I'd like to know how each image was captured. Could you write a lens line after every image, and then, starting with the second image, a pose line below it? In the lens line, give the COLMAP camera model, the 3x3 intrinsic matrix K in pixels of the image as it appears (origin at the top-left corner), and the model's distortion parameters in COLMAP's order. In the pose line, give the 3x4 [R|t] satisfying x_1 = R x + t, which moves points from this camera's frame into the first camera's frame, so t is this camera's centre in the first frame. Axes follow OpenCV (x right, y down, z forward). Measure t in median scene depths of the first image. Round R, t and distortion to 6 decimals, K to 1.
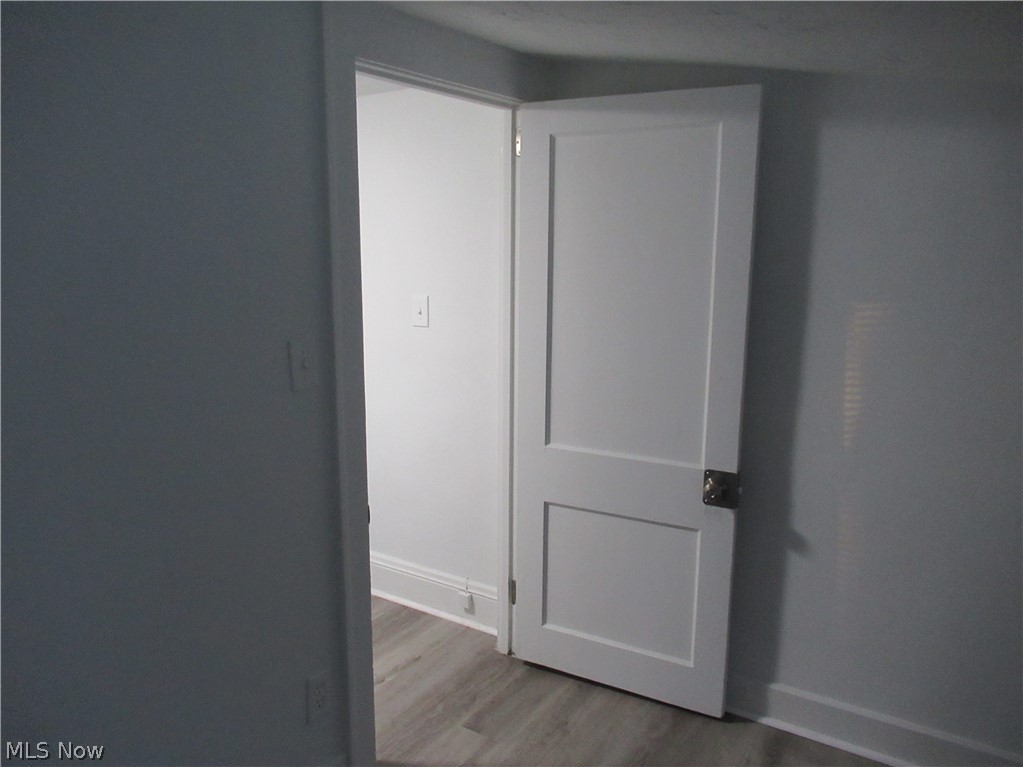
lens RADIAL K [[764.8, 0, 511.9], [0, 764.8, 385.5], [0, 0, 1]] dist [-0.003070, -0.008716]
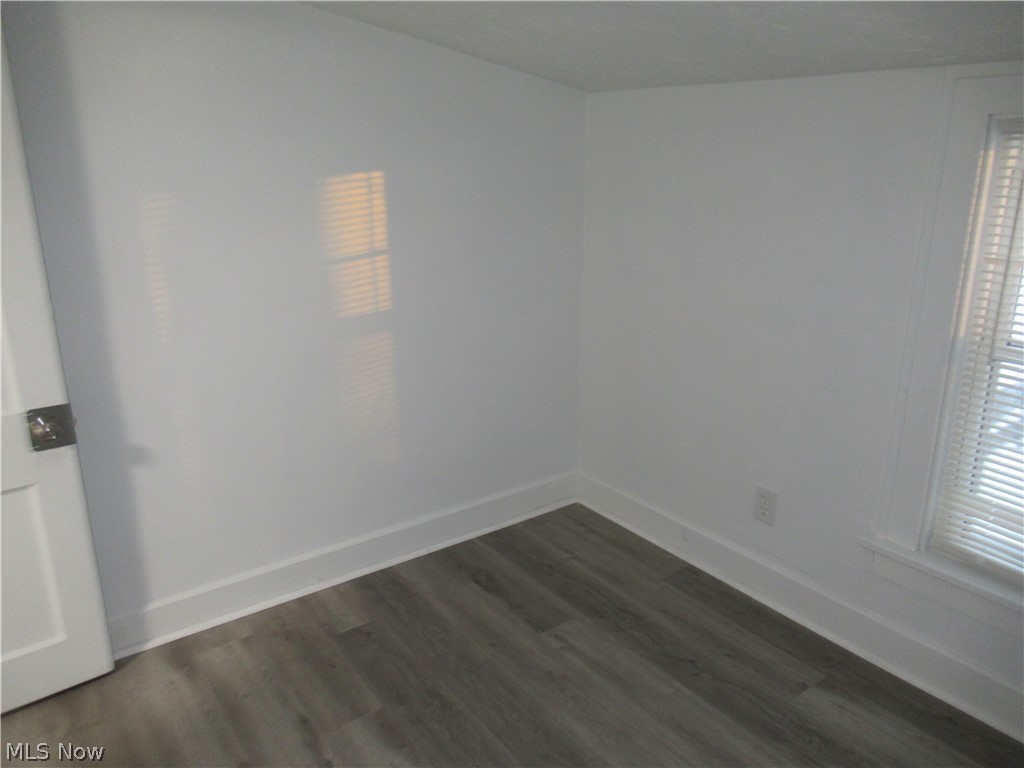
lens RADIAL K [[765.5, 0, 513.5], [0, 765.5, 382.1], [0, 0, 1]] dist [-0.003070, -0.008716]
pose [[0.331587, -0.268503, 0.904409, -0.300259], [0.152116, 0.961318, 0.229627, -0.027232], [-0.931080, 0.061434, 0.359604, 0.219757]]
